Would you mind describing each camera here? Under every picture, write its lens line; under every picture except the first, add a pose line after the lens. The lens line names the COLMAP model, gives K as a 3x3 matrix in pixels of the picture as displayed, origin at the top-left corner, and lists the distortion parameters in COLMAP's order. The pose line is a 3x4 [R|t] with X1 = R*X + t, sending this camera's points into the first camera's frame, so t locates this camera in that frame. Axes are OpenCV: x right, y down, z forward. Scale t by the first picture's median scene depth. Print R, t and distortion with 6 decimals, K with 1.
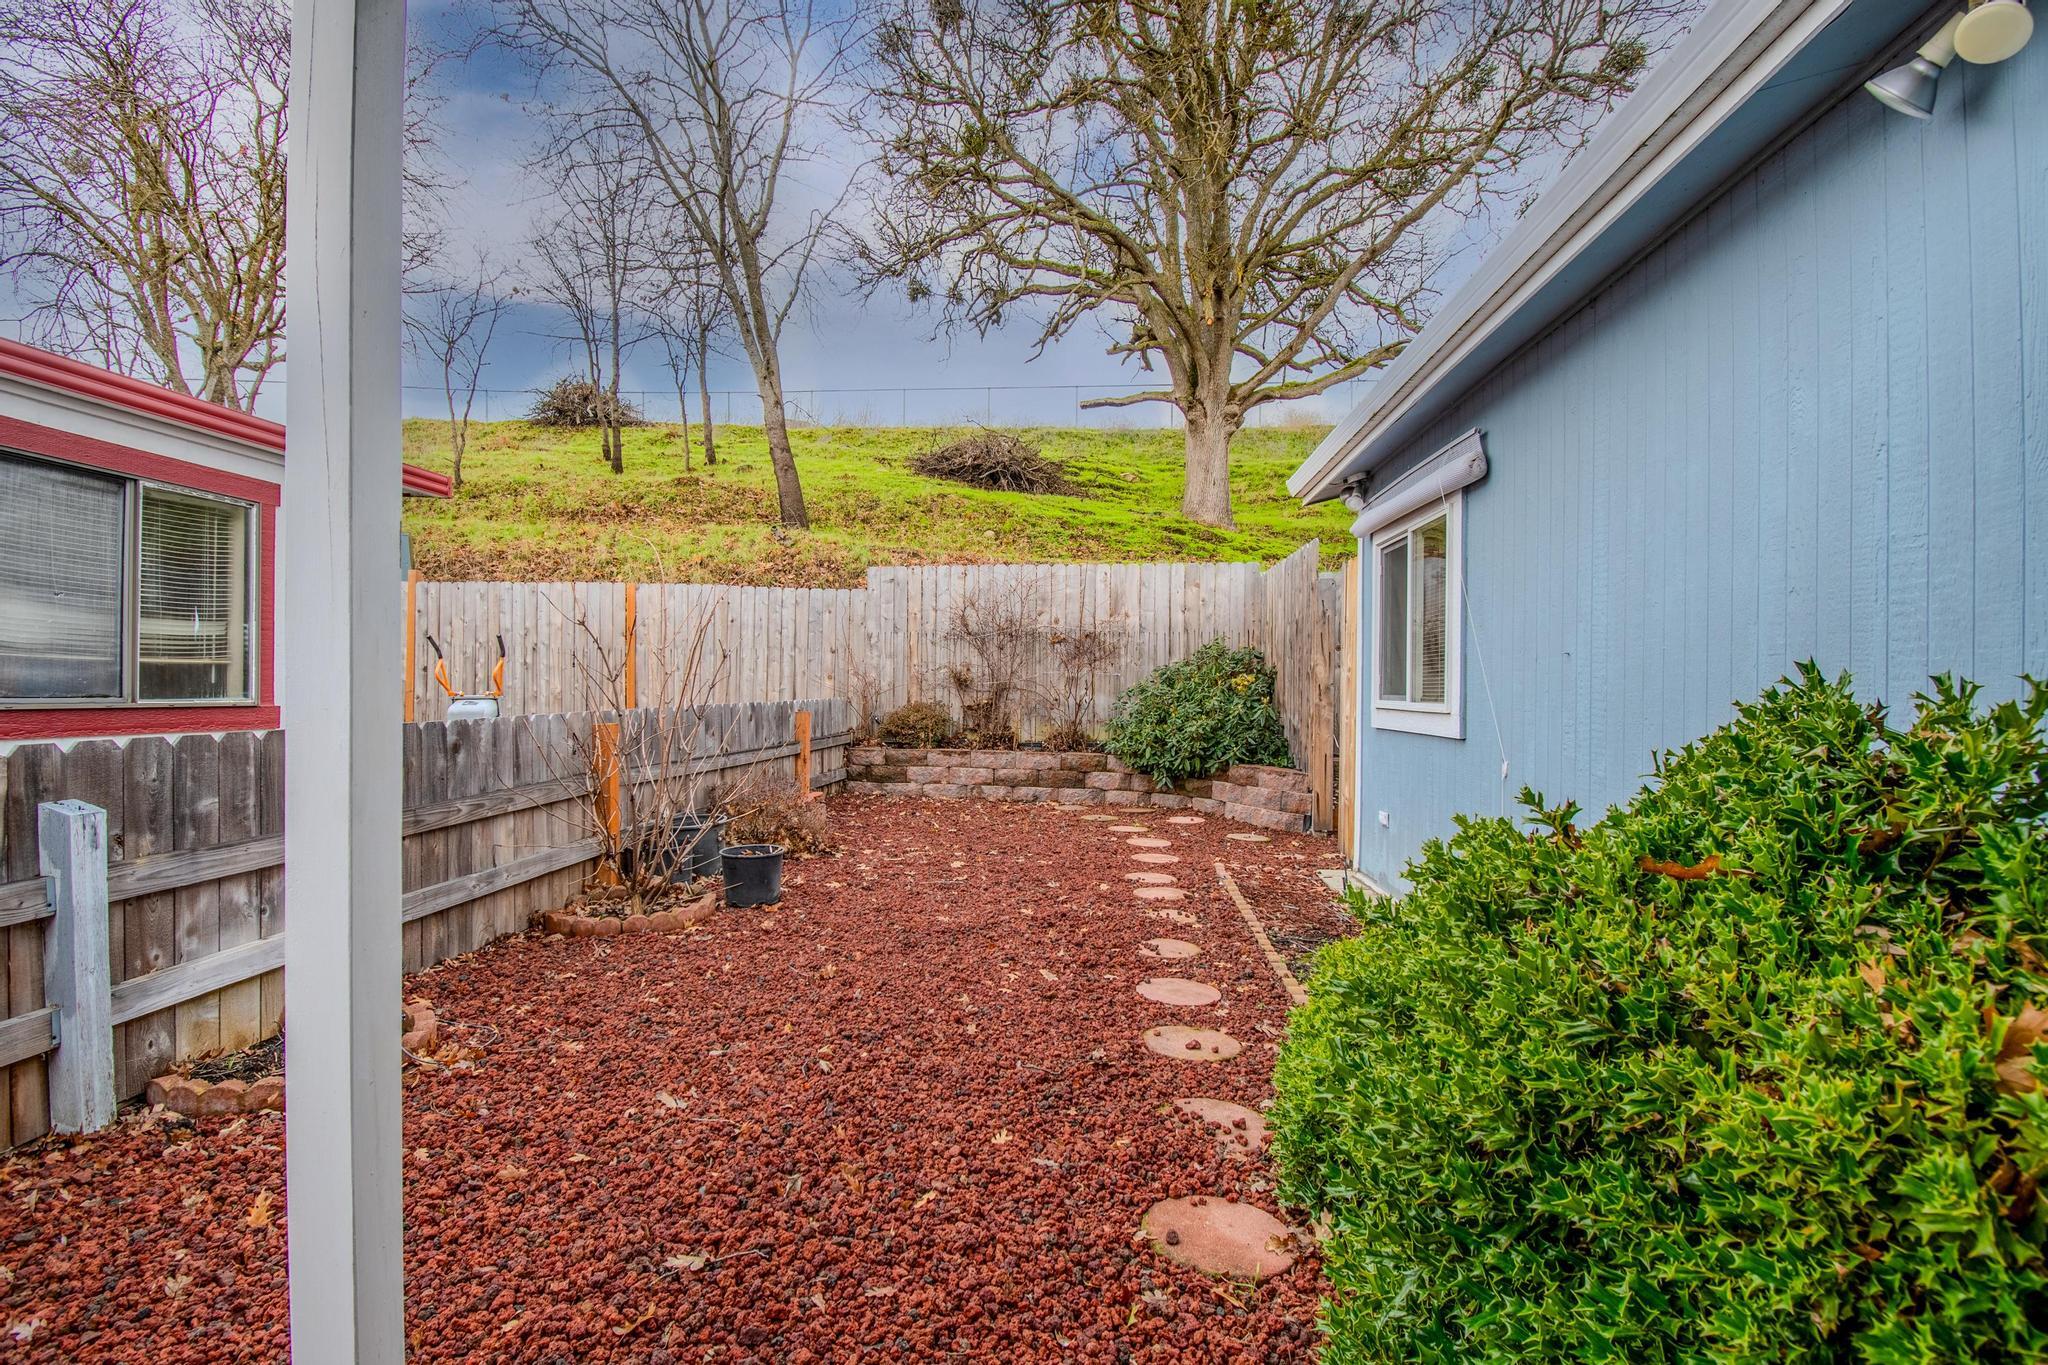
lens RADIAL K [[982.7, 0, 1024.0], [0, 982.7, 682.5], [0, 0, 1]] dist [-0.000360, -0.000664]
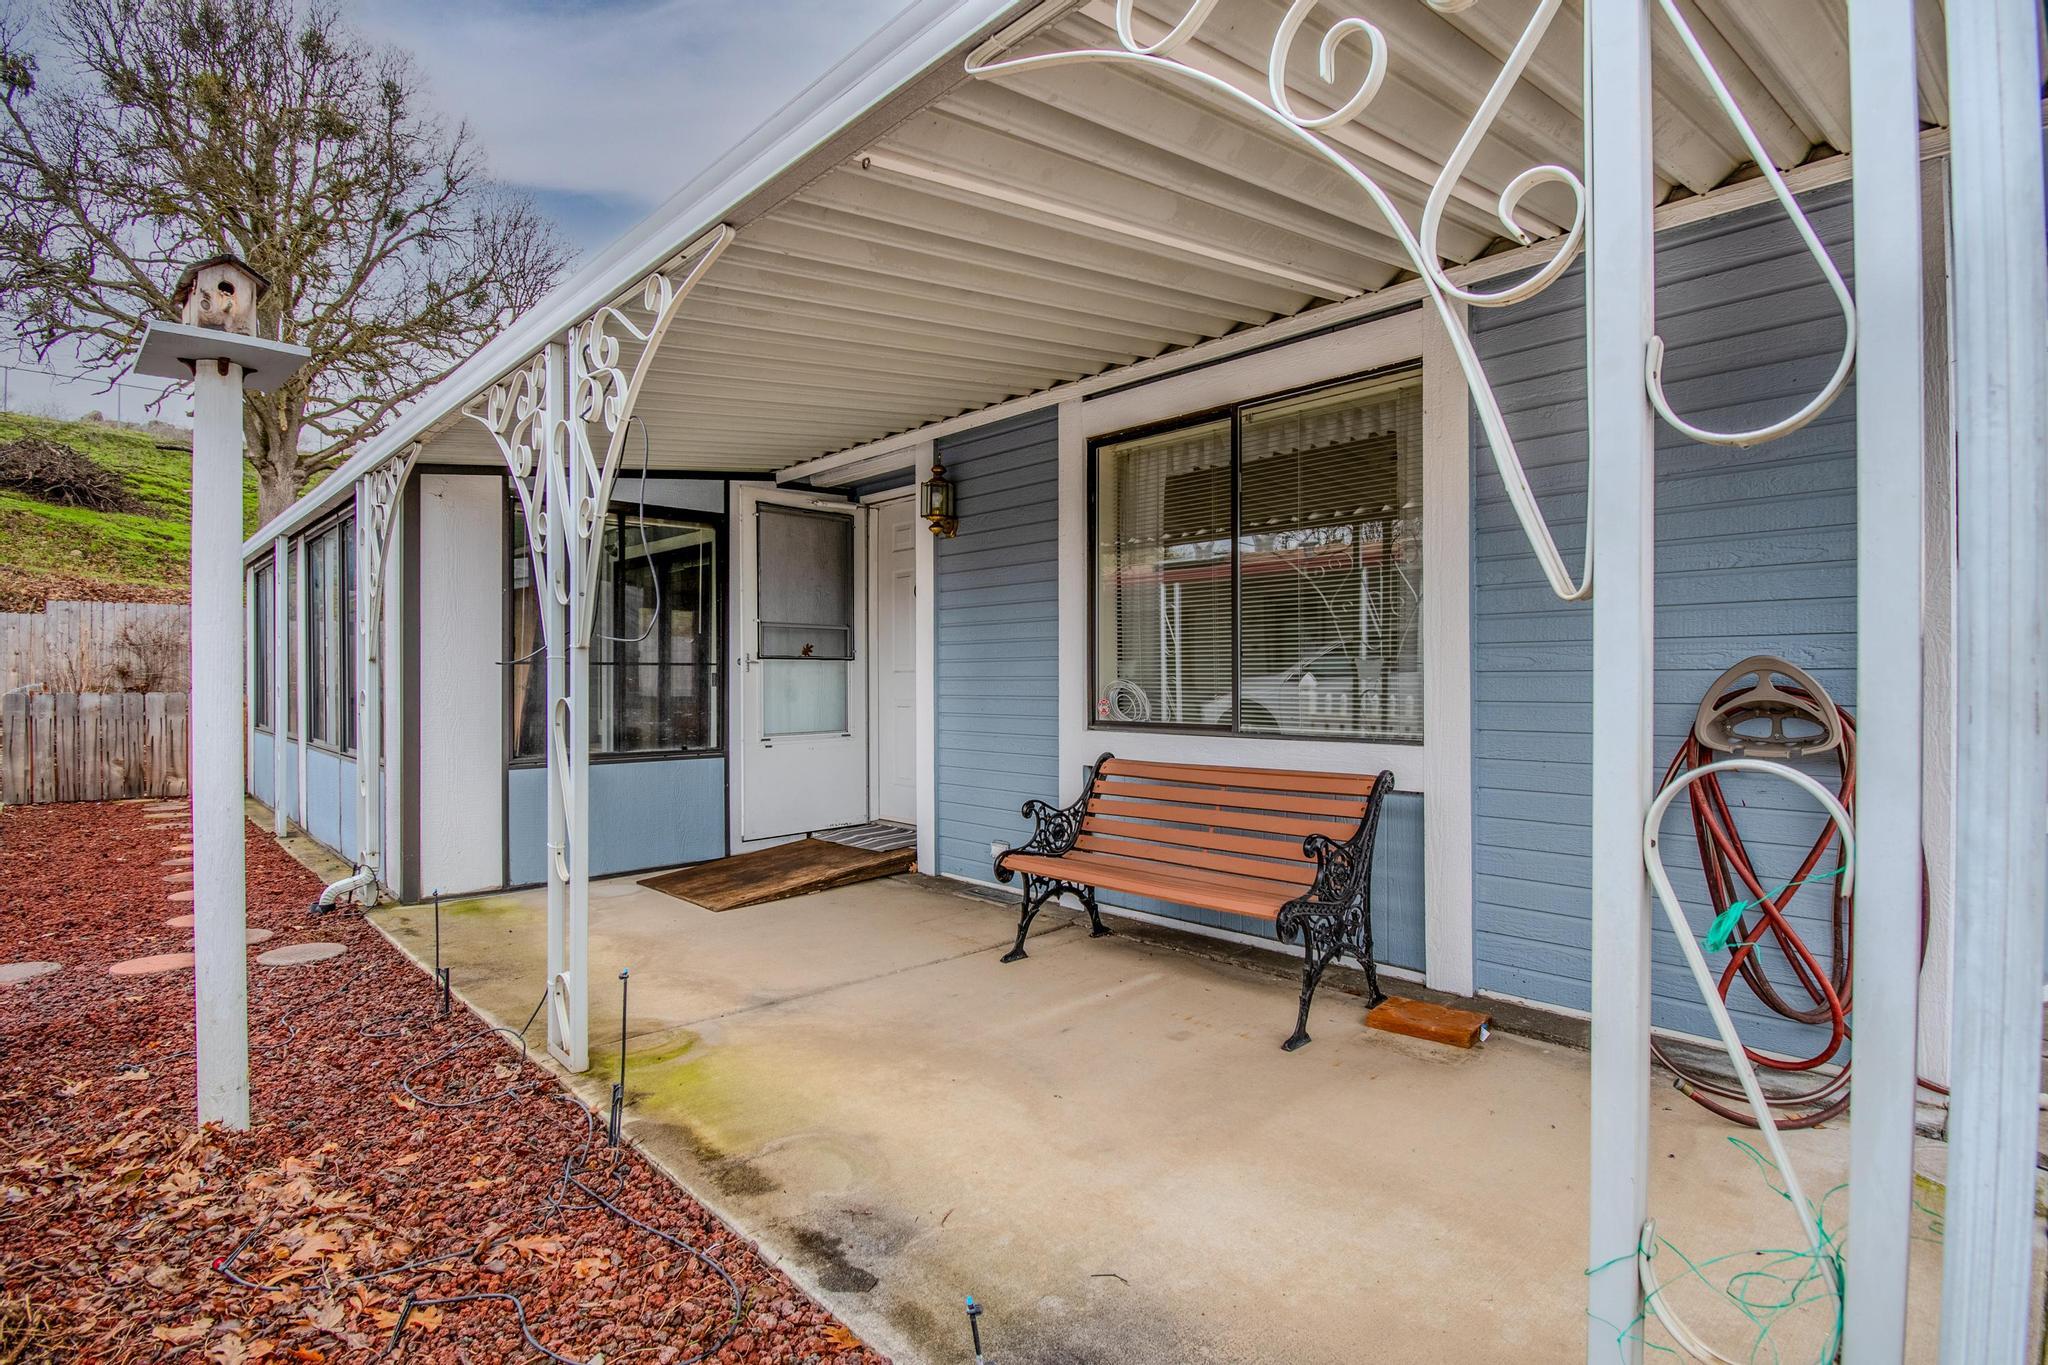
lens RADIAL K [[1000.8, 0, 948.7], [0, 1000.8, 679.6], [0, 0, 1]] dist [-0.002897, -0.001558]
pose [[0.697557, -0.005106, 0.716511, -0.156706], [-0.002649, 0.999949, 0.009705, -0.004314], [-0.716524, -0.008668, 0.697508, -0.626129]]
